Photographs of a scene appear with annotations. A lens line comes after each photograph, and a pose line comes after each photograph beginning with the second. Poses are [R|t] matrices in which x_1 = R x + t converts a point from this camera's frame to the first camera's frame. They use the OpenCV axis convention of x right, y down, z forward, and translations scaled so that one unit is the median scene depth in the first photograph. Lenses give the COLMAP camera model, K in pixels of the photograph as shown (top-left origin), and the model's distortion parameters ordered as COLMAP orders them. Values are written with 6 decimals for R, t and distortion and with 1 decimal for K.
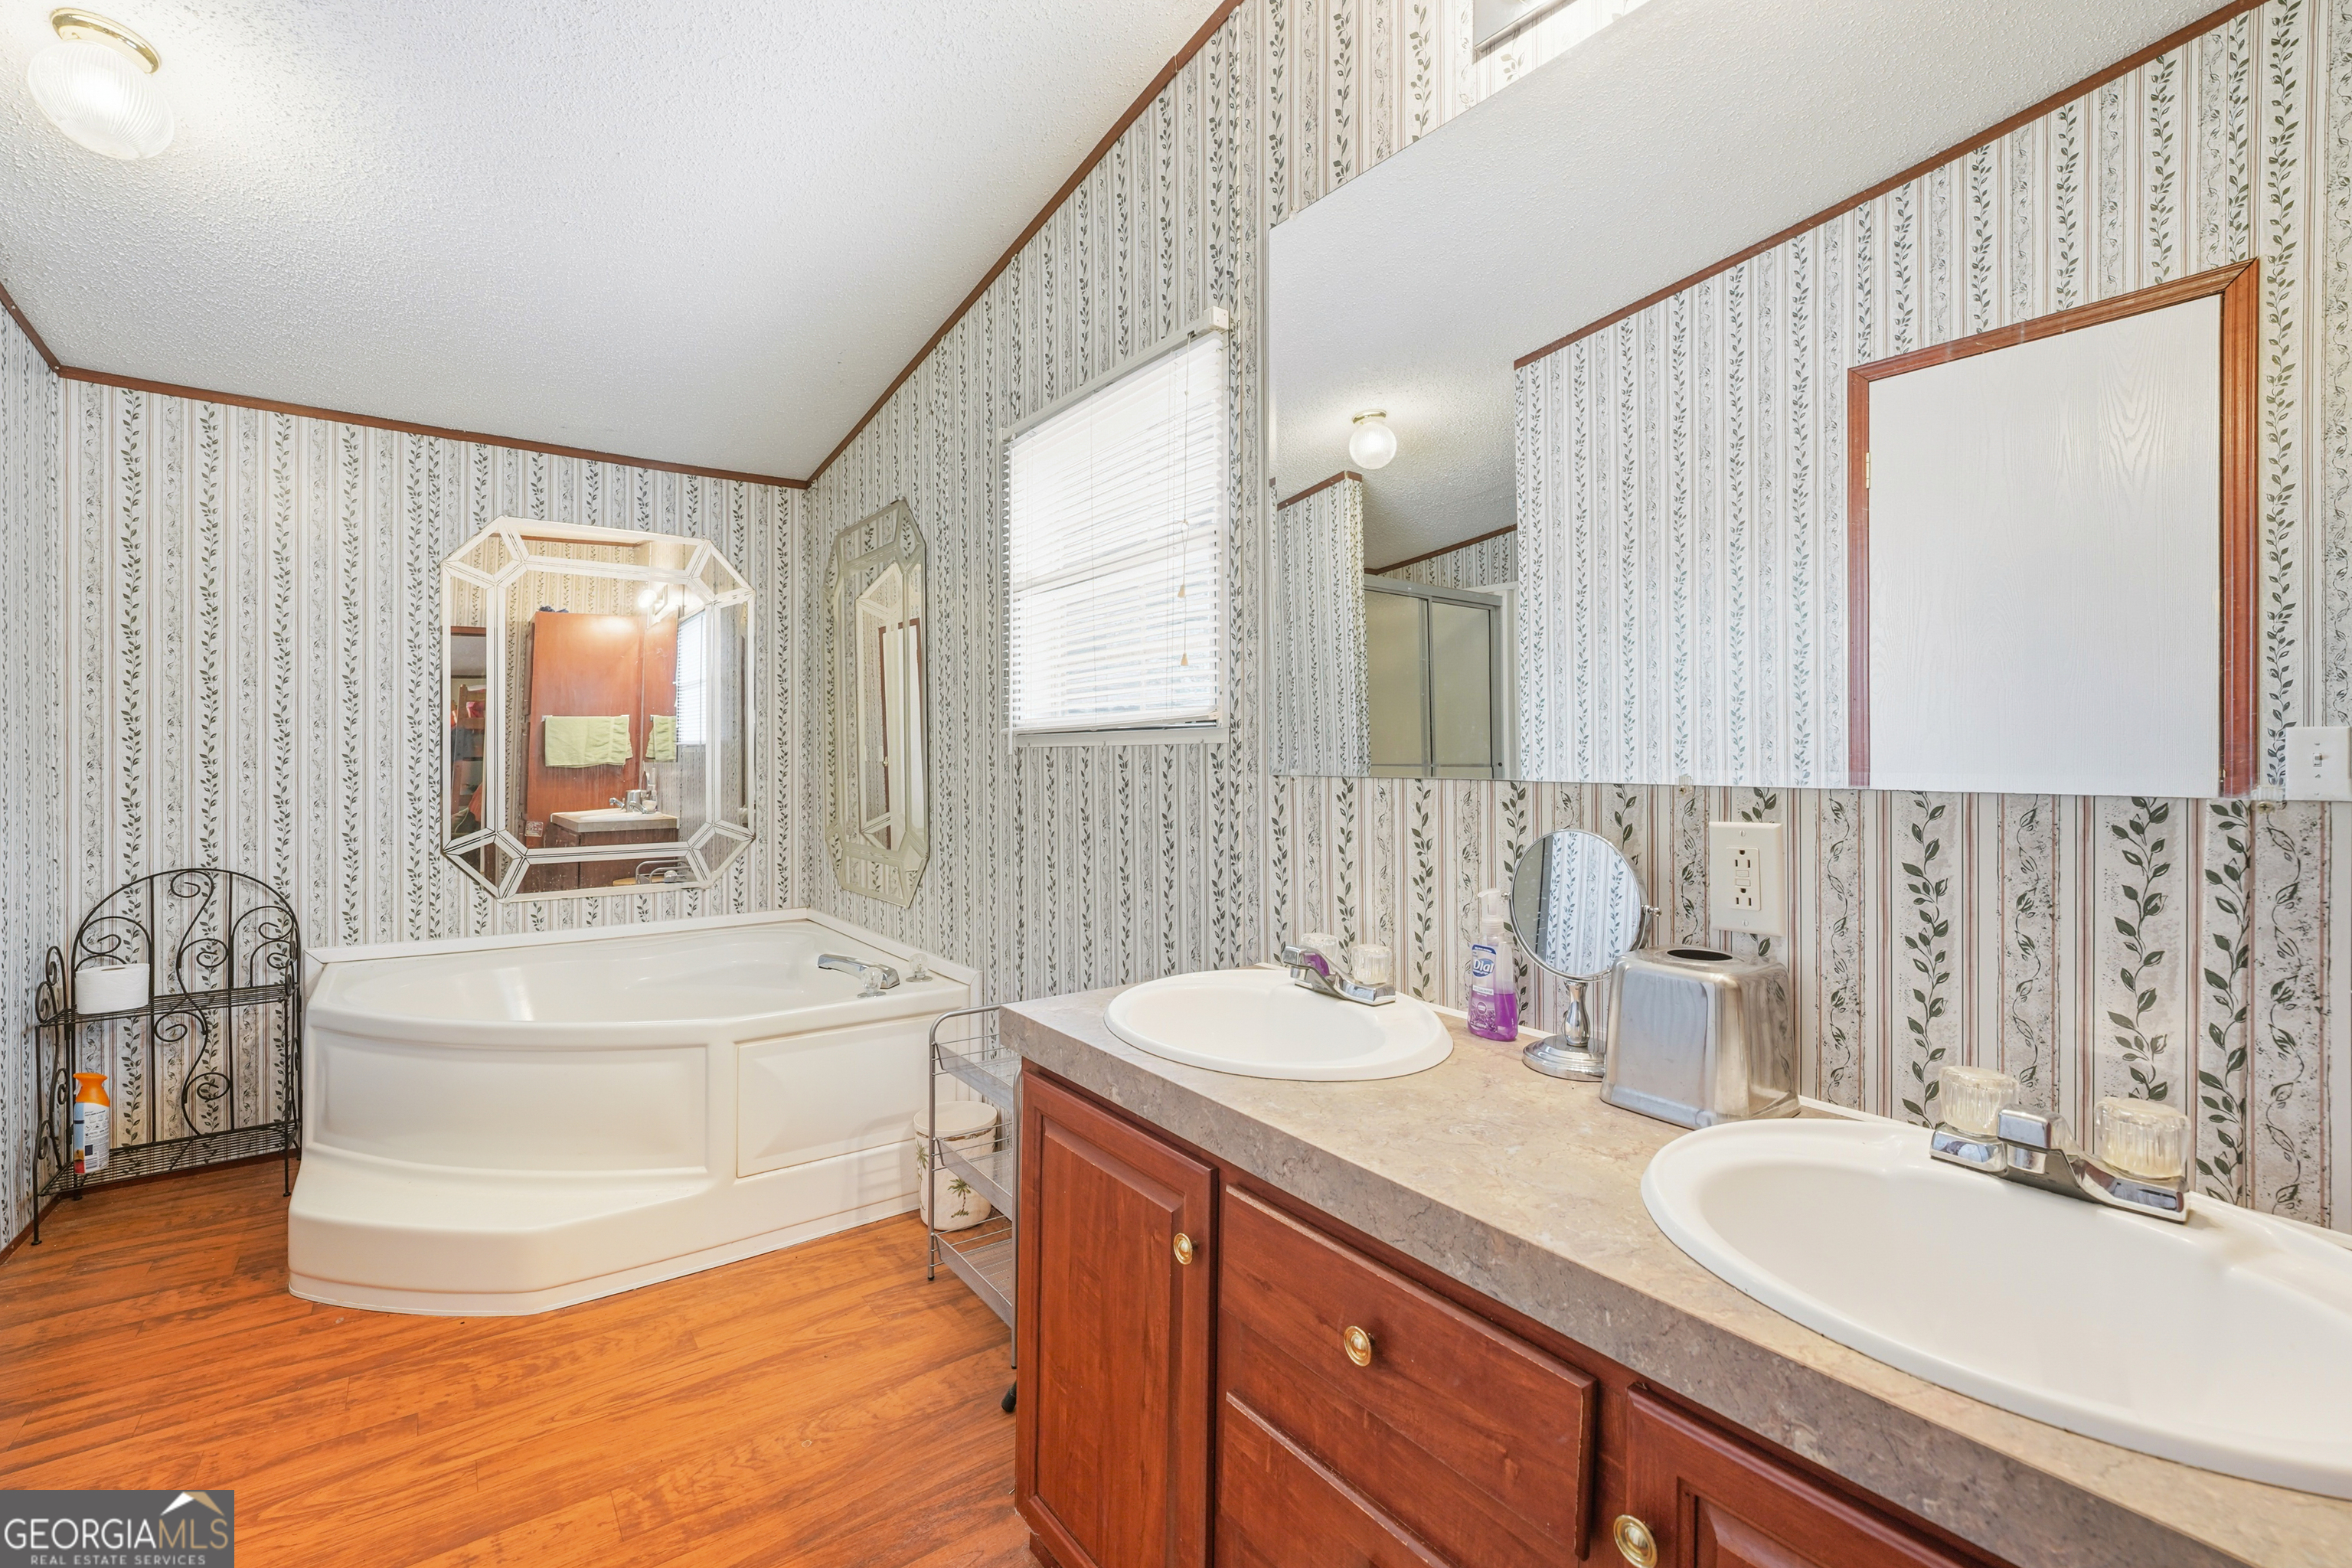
lens RADIAL K [[999.0, 0, 1178.9], [0, 999.0, 758.3], [0, 0, 1]] dist [-0.013959, 0.003994]
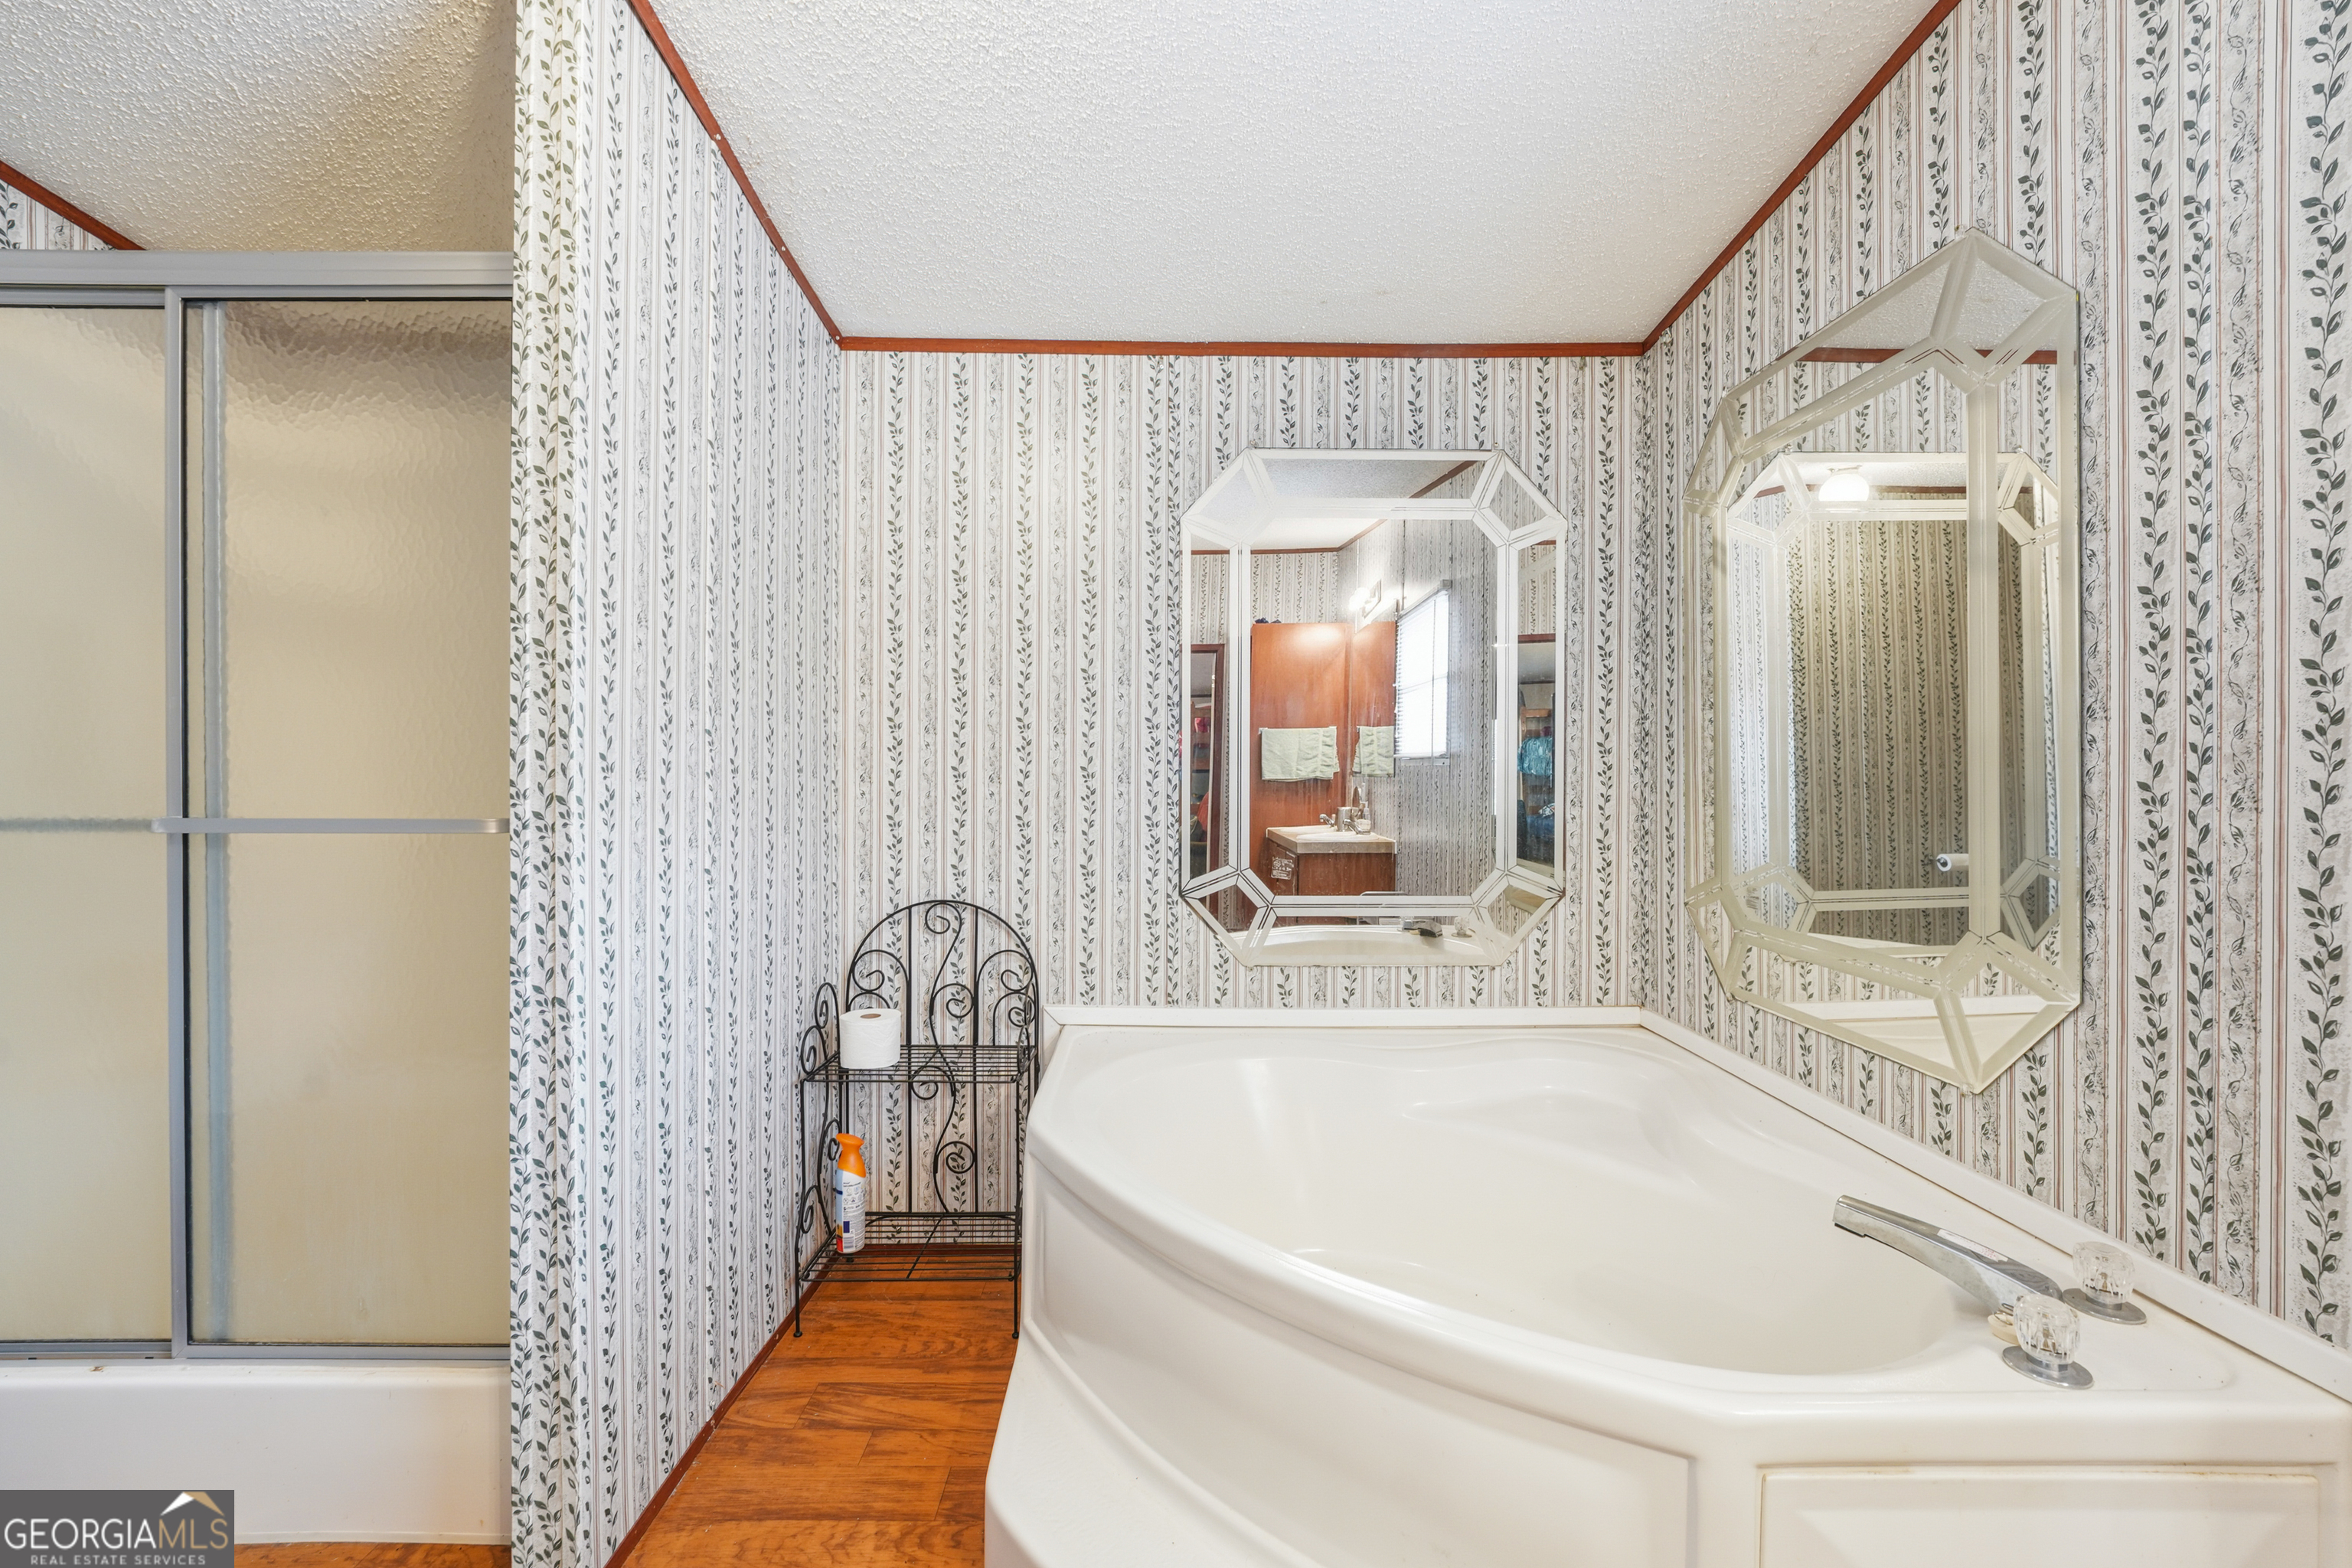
lens RADIAL K [[963.6, 0, 1181.9], [0, 963.6, 775.6], [0, 0, 1]] dist [-0.007633, 0.000147]
pose [[0.807714, 0.006724, -0.589537, -0.328516], [-0.004937, 0.999977, 0.004641, -0.001054], [0.589554, -0.000839, 0.807728, 0.432421]]
